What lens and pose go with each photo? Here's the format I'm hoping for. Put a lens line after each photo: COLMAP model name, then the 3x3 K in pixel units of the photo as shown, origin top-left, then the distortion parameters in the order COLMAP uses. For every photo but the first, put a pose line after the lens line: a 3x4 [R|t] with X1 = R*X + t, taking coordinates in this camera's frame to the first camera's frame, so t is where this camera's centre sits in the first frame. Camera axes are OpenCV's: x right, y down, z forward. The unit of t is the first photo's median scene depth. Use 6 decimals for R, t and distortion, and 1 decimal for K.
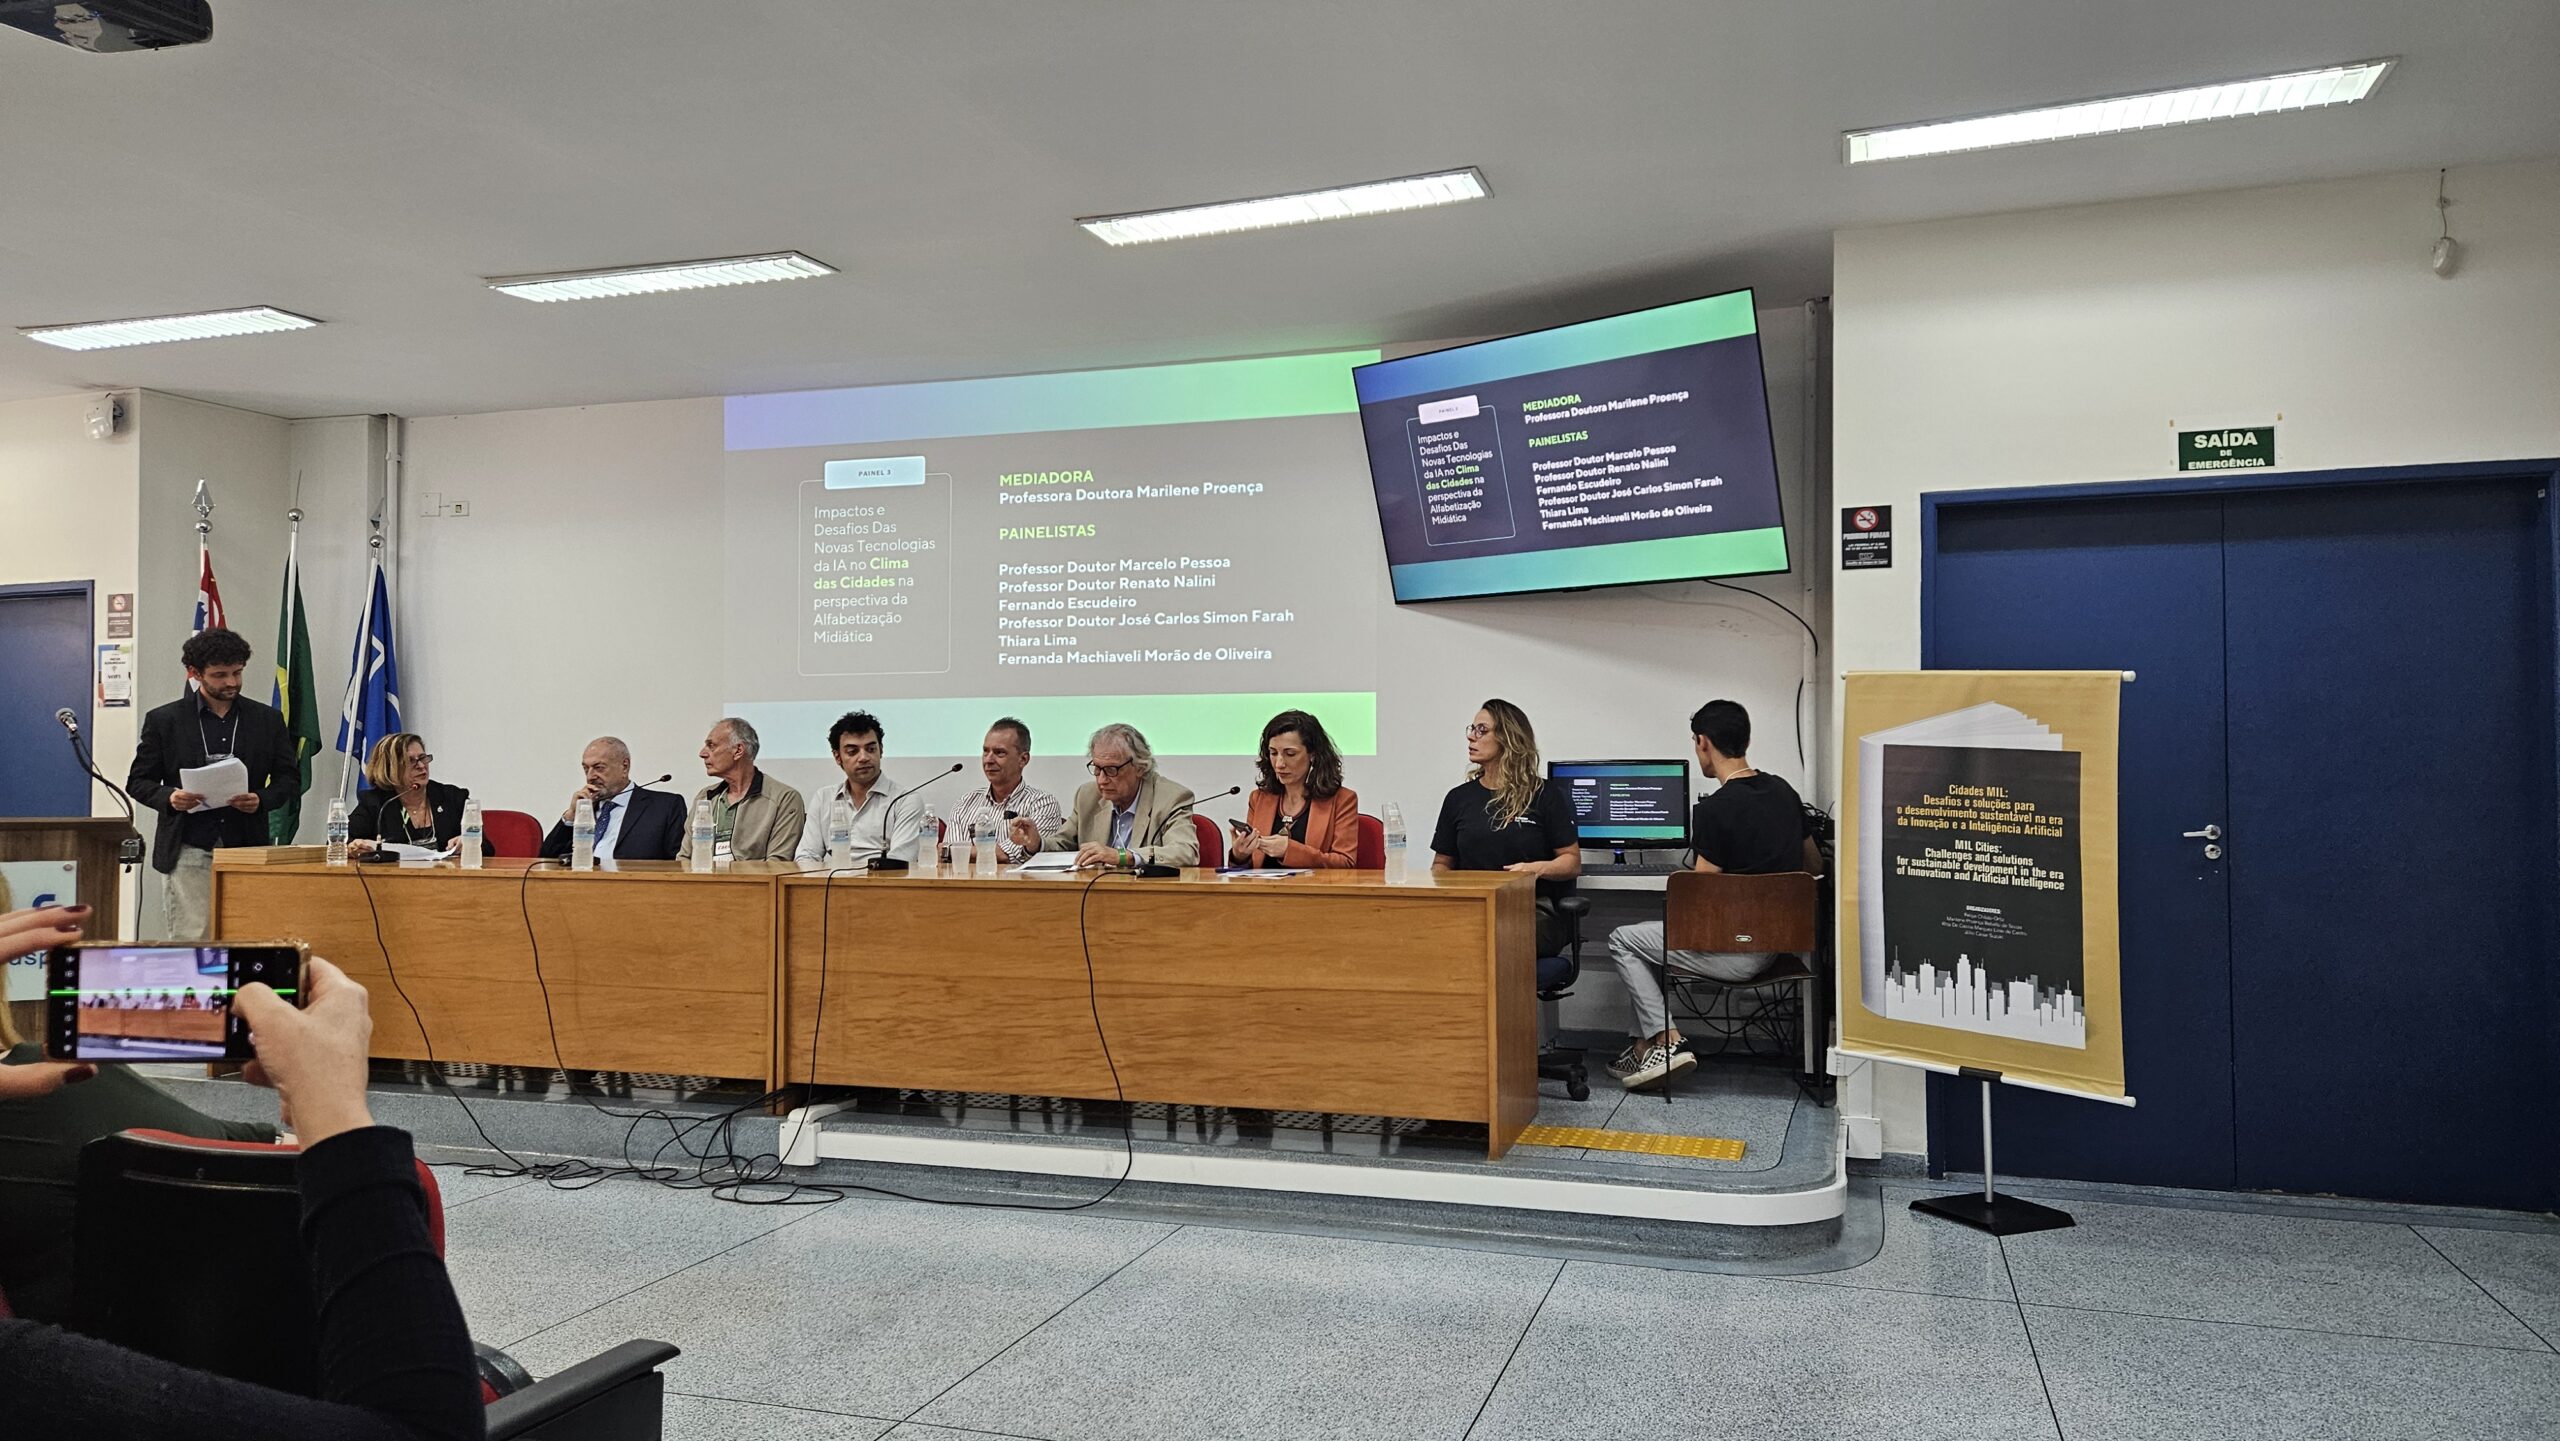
lens RADIAL K [[1738.6, 0, 1265.5], [0, 1738.6, 740.9], [0, 0, 1]] dist [0.073269, -0.060873]
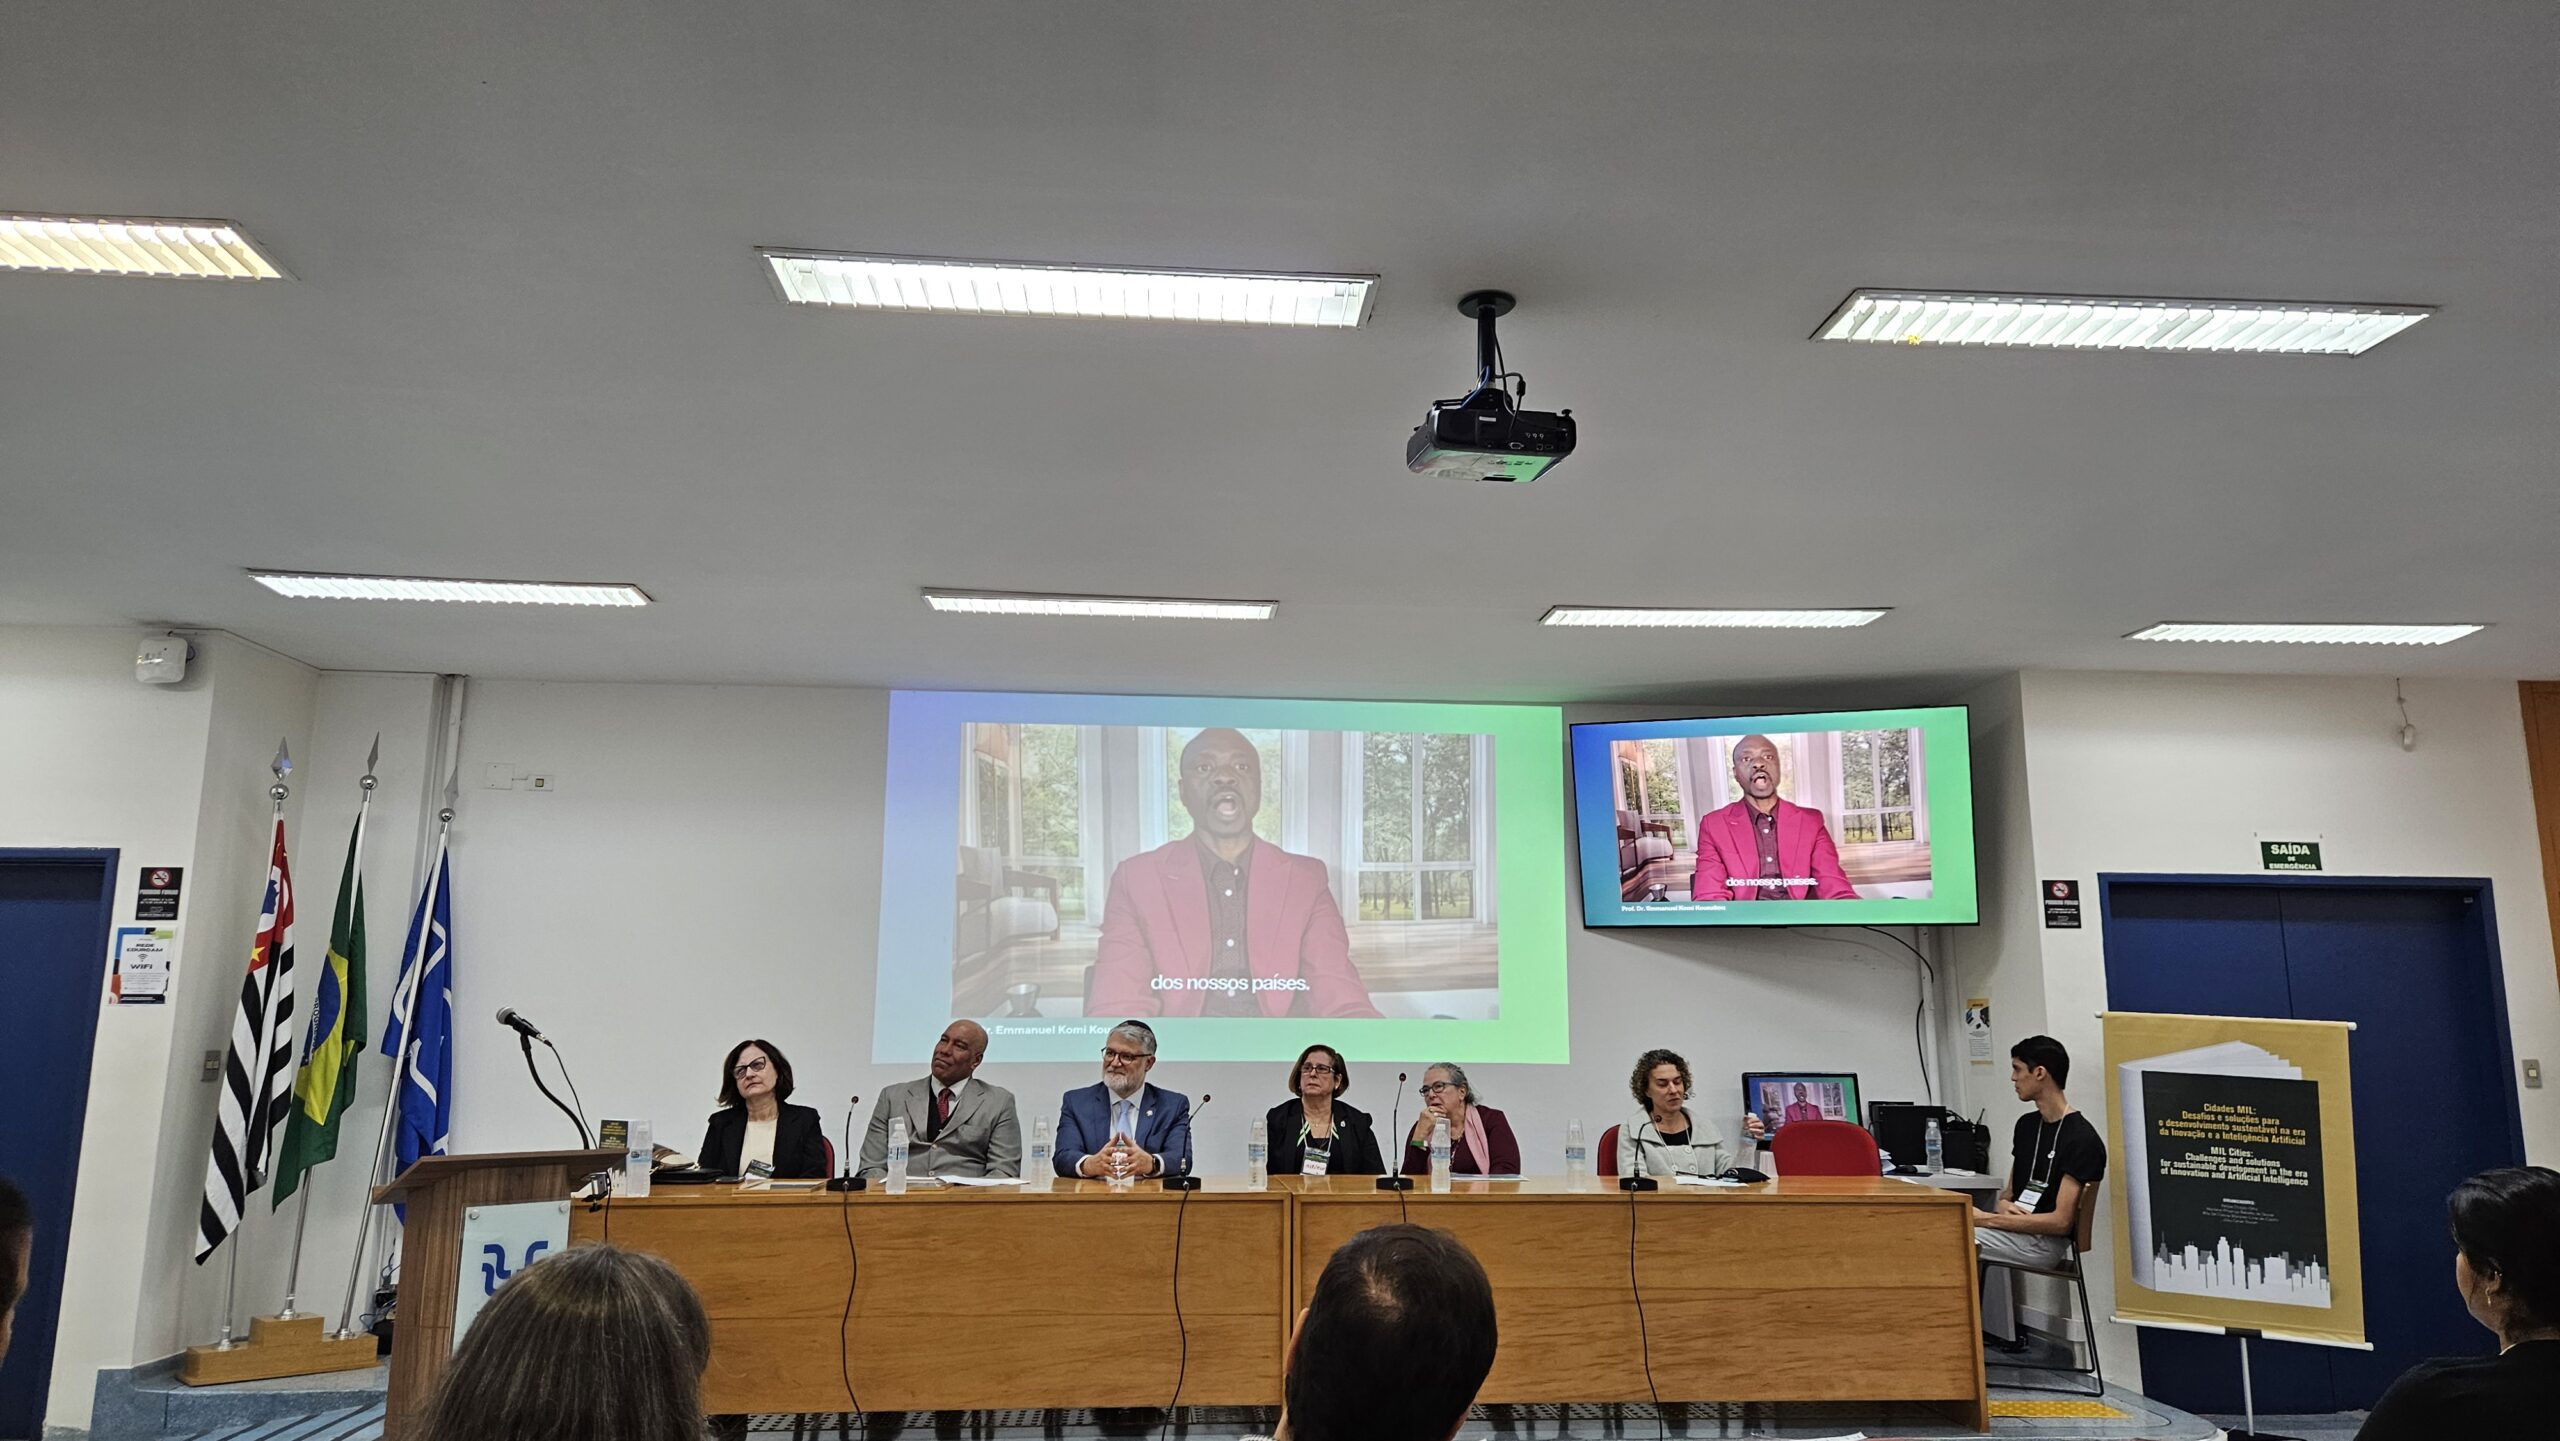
lens RADIAL K [[1738.6, 0, 1259.2], [0, 1738.6, 714.6], [0, 0, 1]] dist [0.073269, -0.060873]
pose [[0.919664, 0.076030, 0.385277, -0.771793], [-0.012401, 0.986213, -0.165017, -0.034028], [-0.392511, 0.146982, 0.907927, 0.029359]]
